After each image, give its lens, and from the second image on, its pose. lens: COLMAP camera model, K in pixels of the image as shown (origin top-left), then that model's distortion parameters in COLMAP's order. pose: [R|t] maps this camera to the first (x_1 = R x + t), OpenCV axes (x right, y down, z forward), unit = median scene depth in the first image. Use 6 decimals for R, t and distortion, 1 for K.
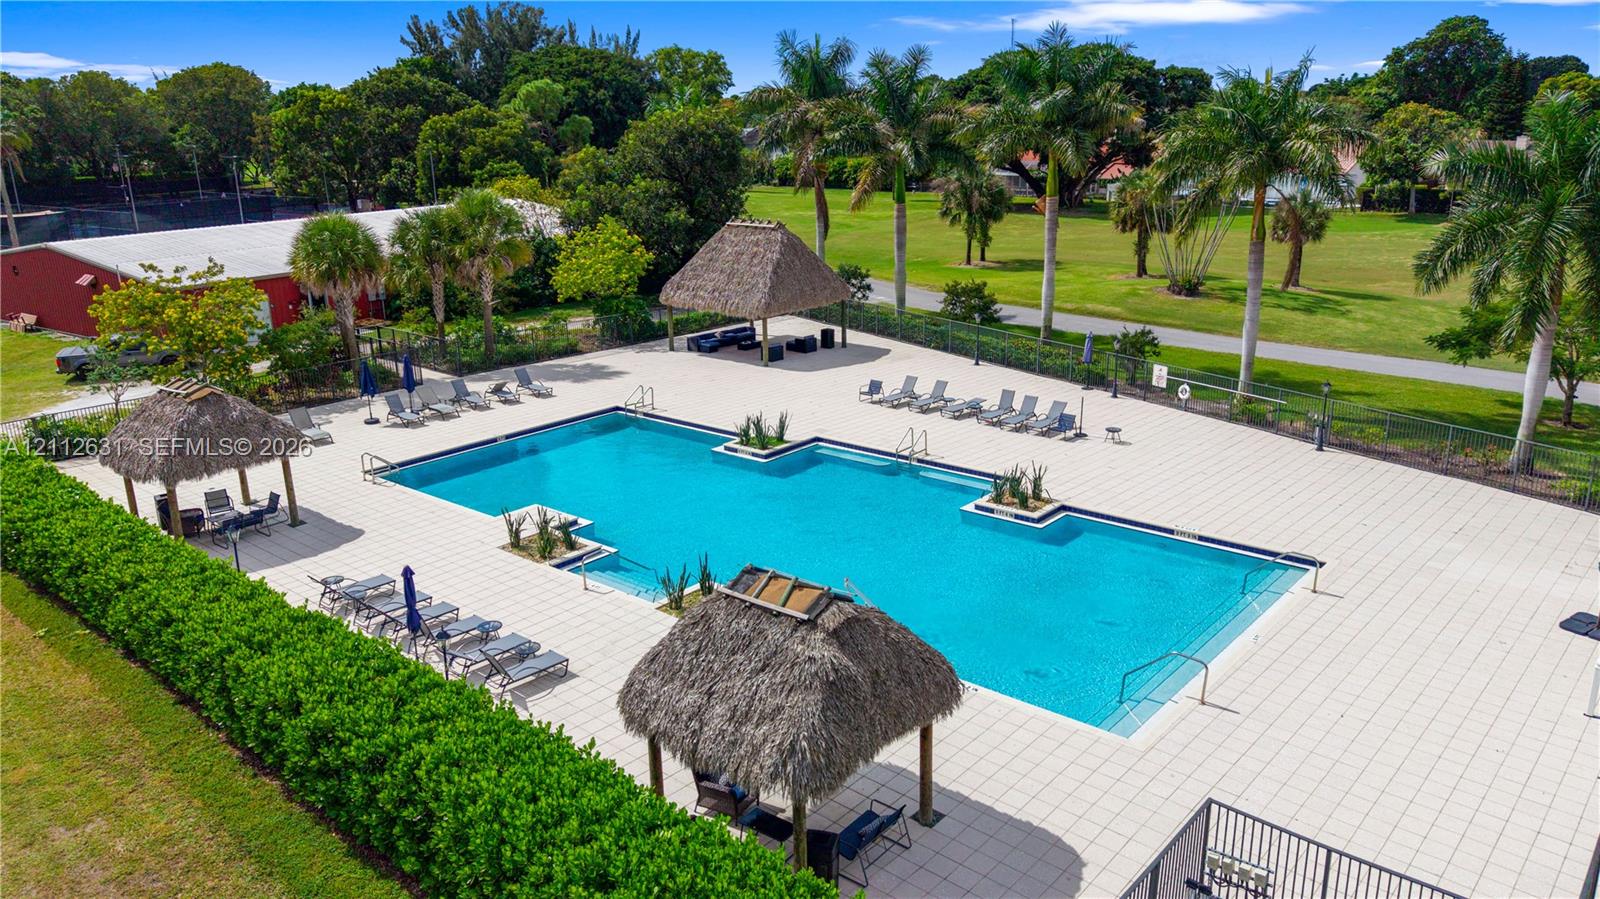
lens RADIAL K [[1166.3, 0, 768.2], [0, 1166.3, 447.9], [0, 0, 1]] dist [-0.046254, -0.000535]
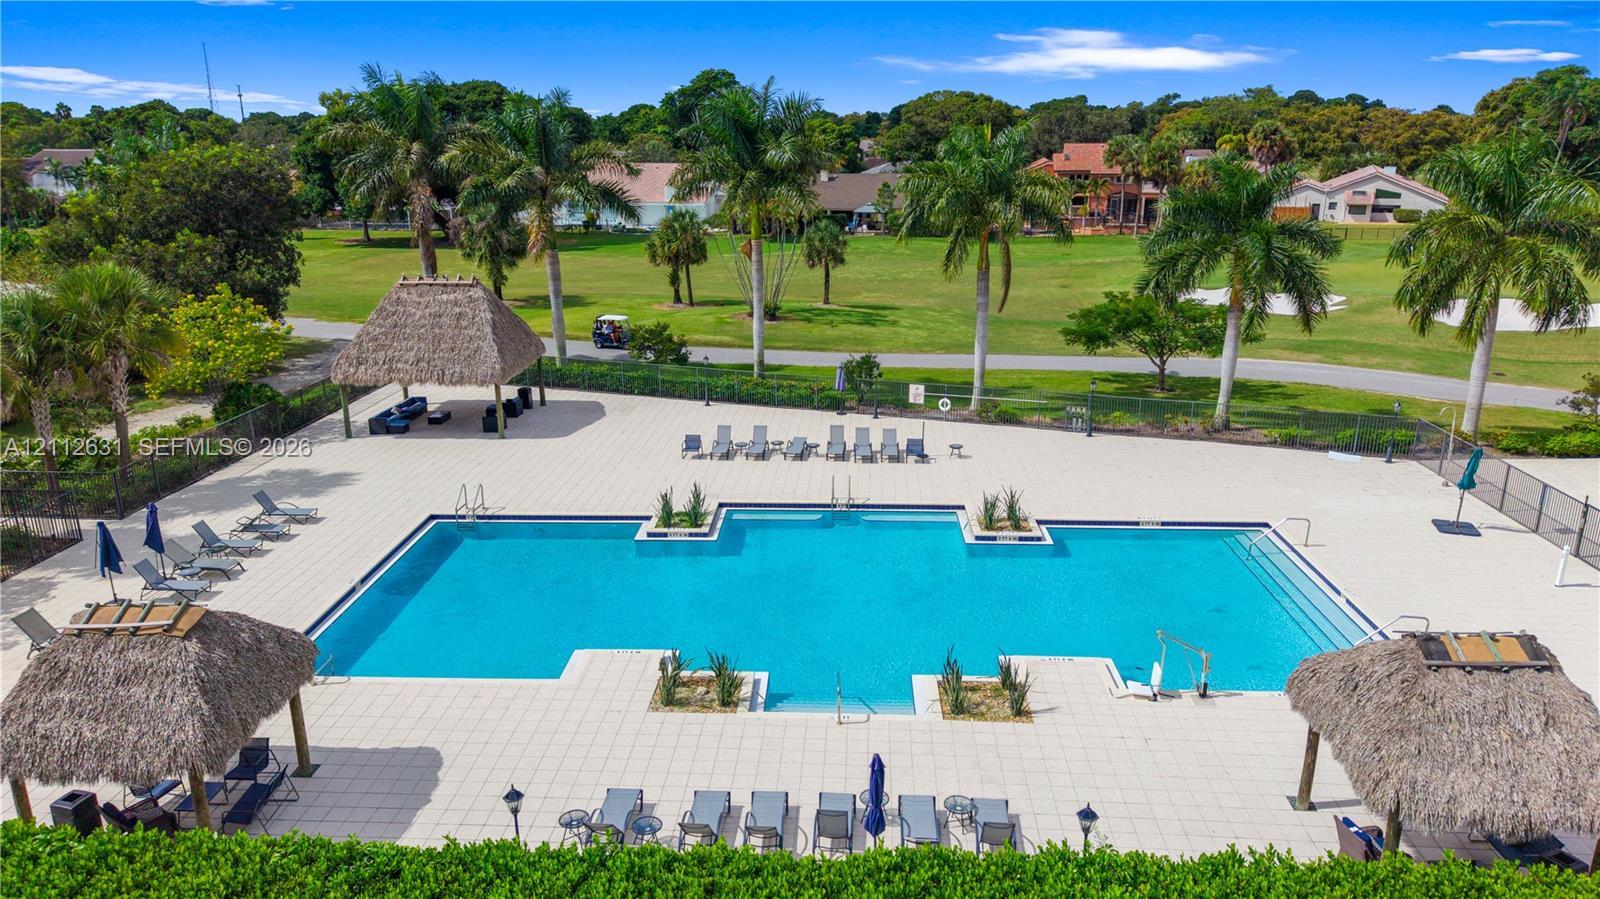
lens RADIAL K [[1049.5, 0, 800.0], [0, 1049.5, 449.5], [0, 0, 1]] dist [-0.001045, -0.004461]
pose [[0.776222, -0.171509, 0.606683, -0.419107], [0.166000, 0.983930, 0.065768, -0.097391], [-0.608213, 0.049659, 0.792219, 0.227360]]
